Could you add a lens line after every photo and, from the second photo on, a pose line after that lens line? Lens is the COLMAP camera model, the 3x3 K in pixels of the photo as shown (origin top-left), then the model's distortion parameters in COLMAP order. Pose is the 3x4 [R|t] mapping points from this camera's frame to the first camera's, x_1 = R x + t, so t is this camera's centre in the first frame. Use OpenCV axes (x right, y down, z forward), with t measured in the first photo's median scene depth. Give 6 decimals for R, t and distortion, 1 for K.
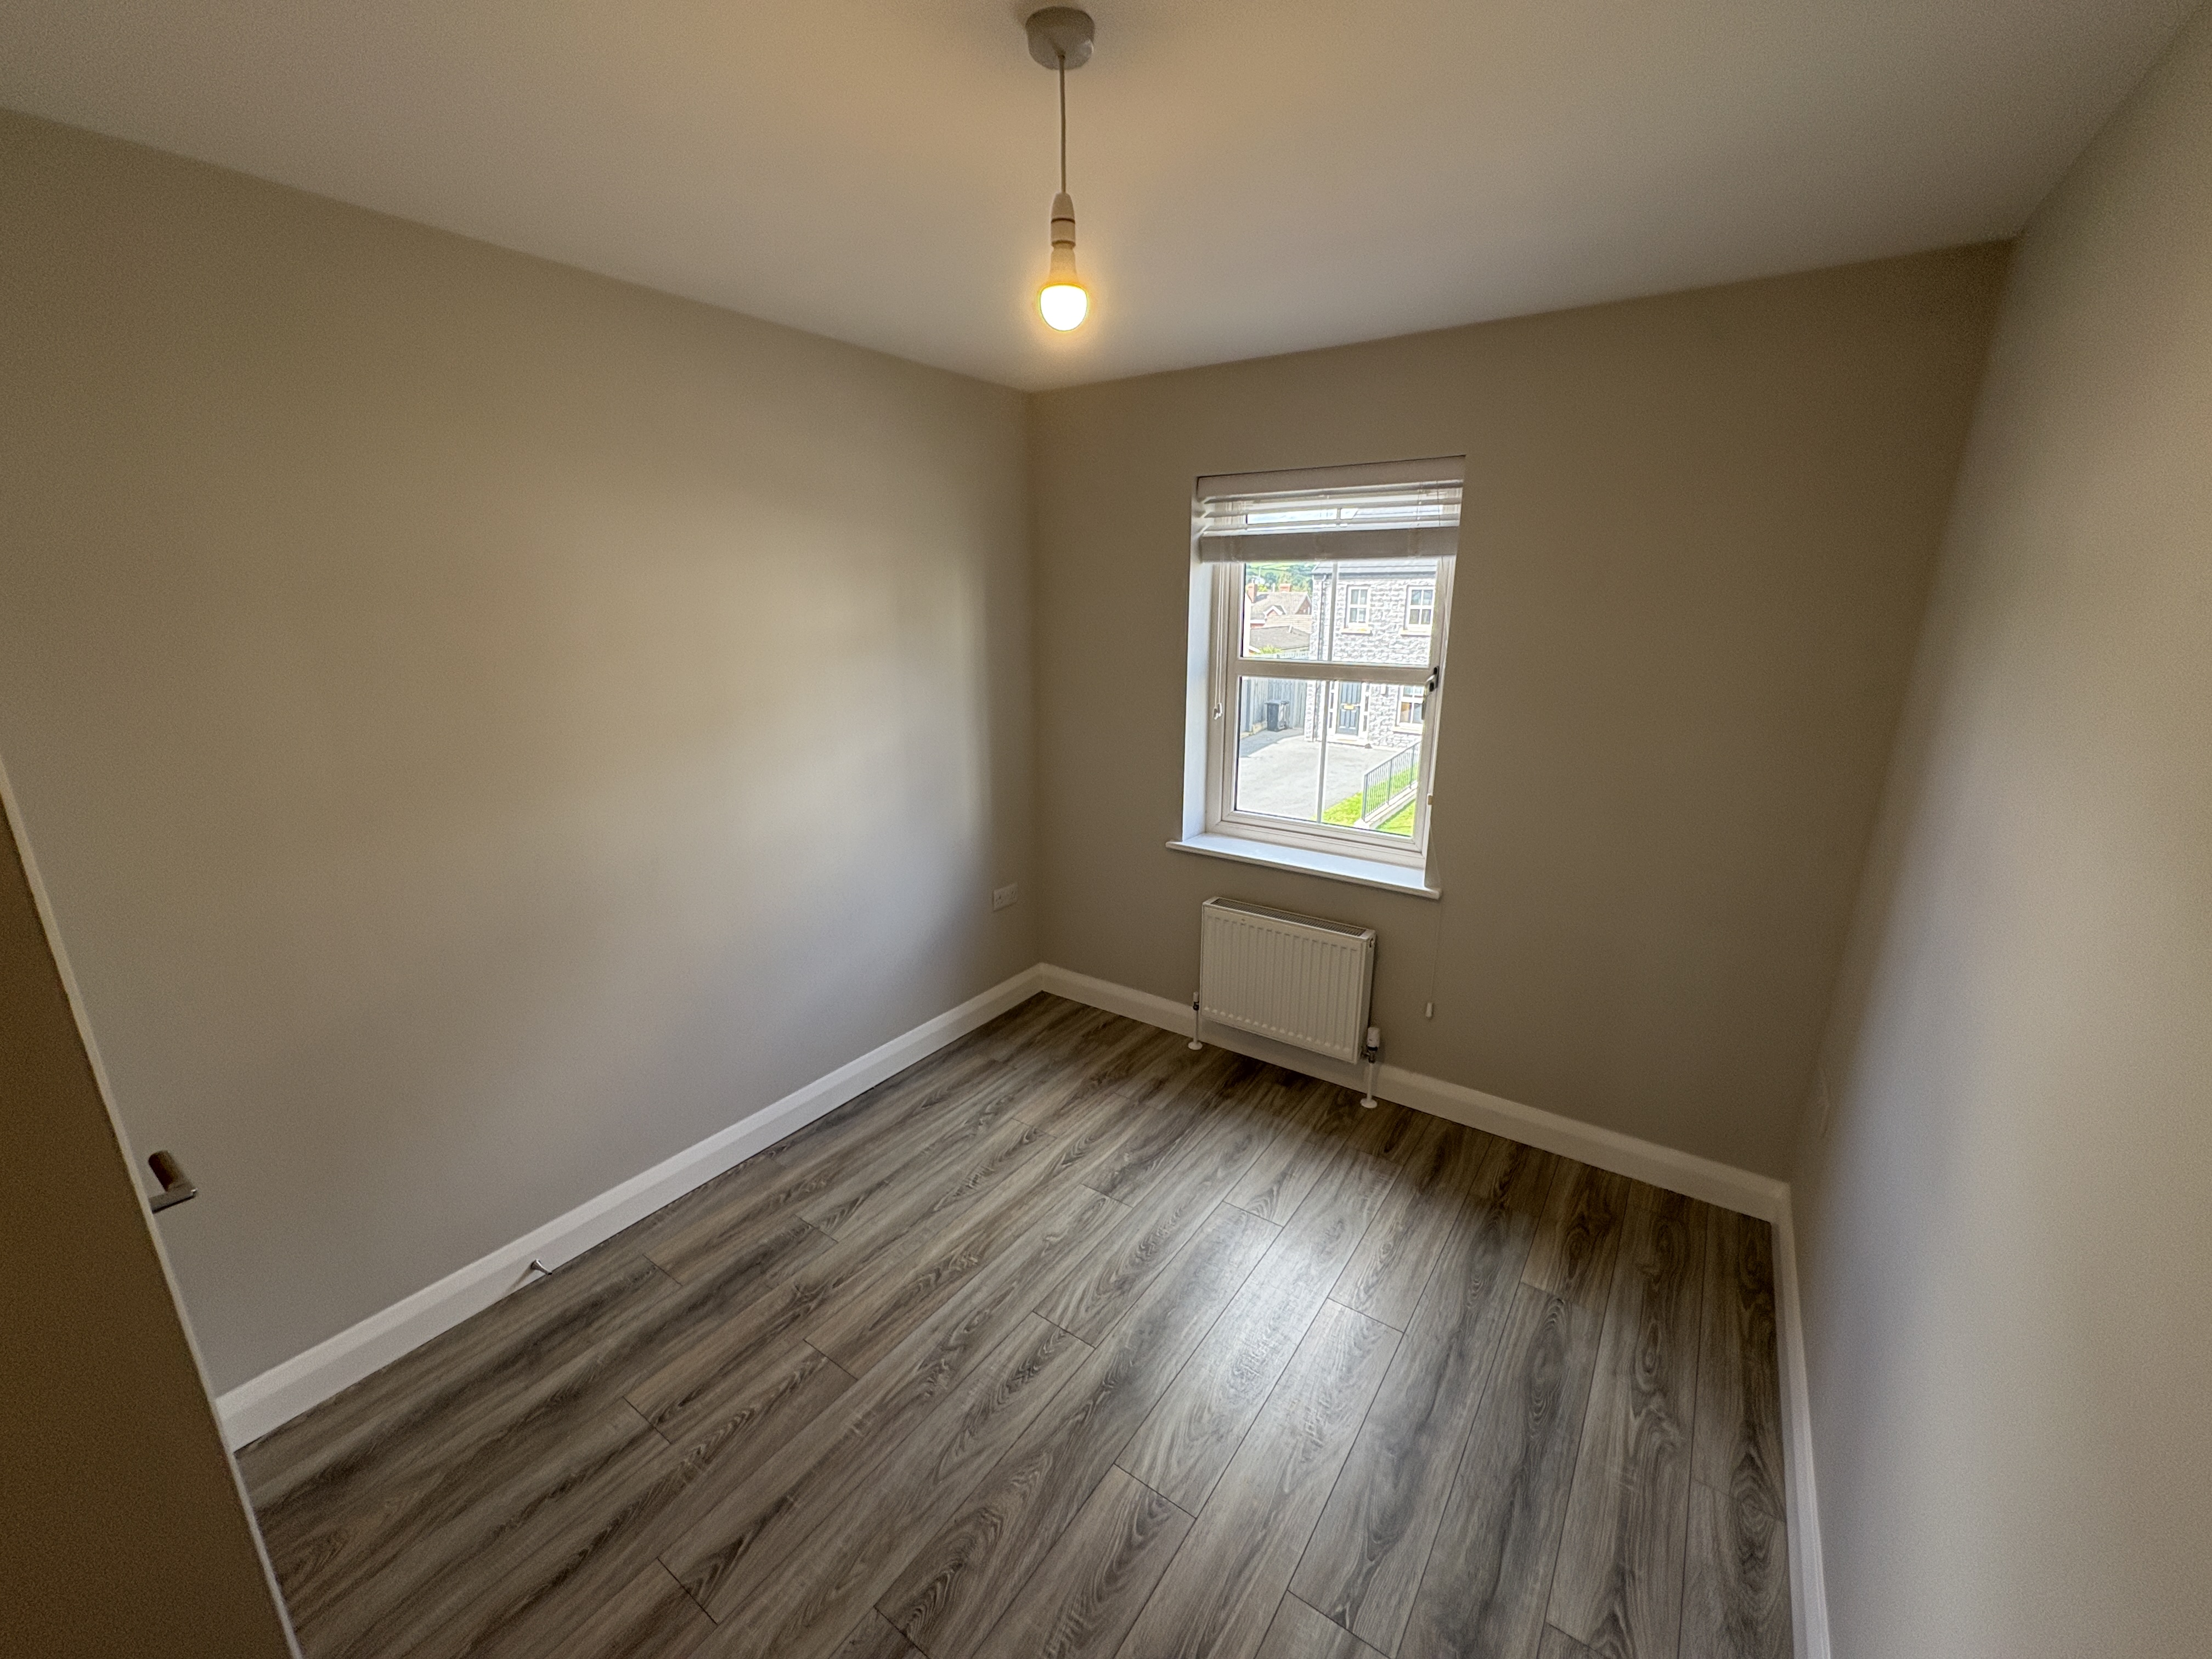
lens RADIAL K [[888.7, 0, 1093.1], [0, 888.7, 832.4], [0, 0, 1]] dist [-0.000426, 0.000399]
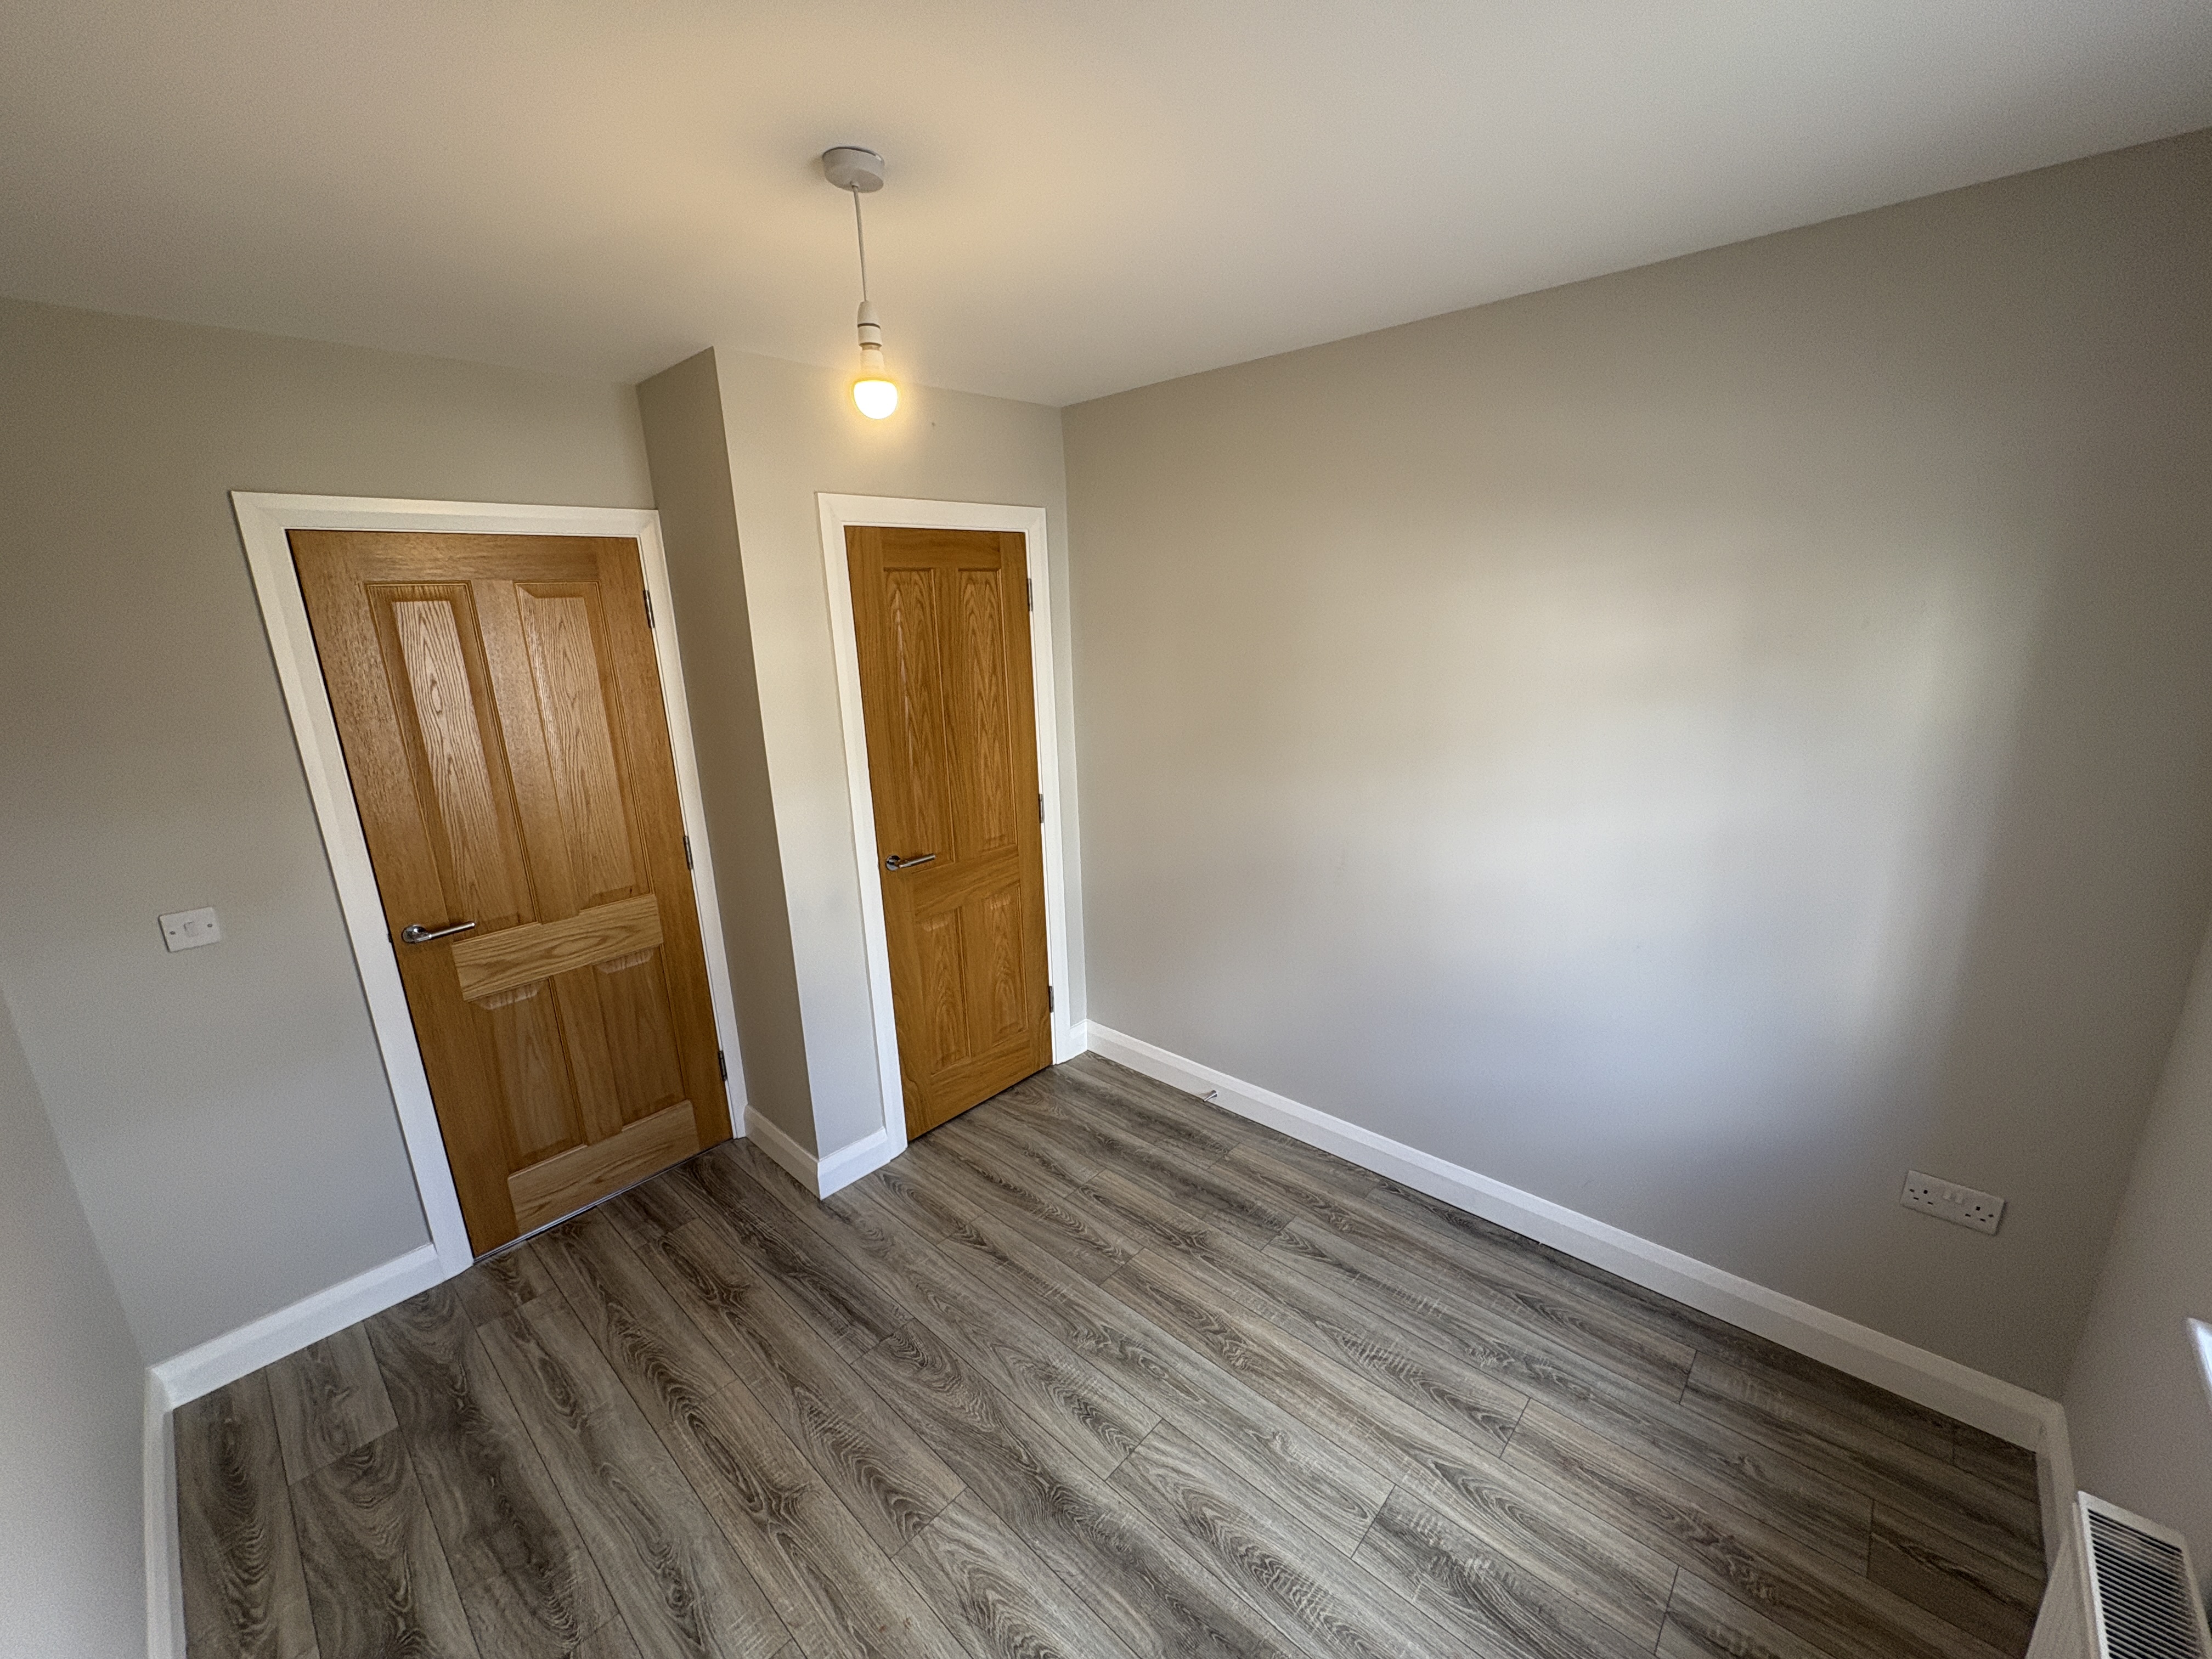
lens RADIAL K [[888.7, 0, 1121.3], [0, 888.7, 834.3], [0, 0, 1]] dist [-0.000426, 0.000399]
pose [[-0.121446, 0.253947, -0.959563, 0.673009], [-0.228672, 0.933558, 0.276006, -0.265905], [0.965898, 0.252945, -0.055307, 0.879639]]
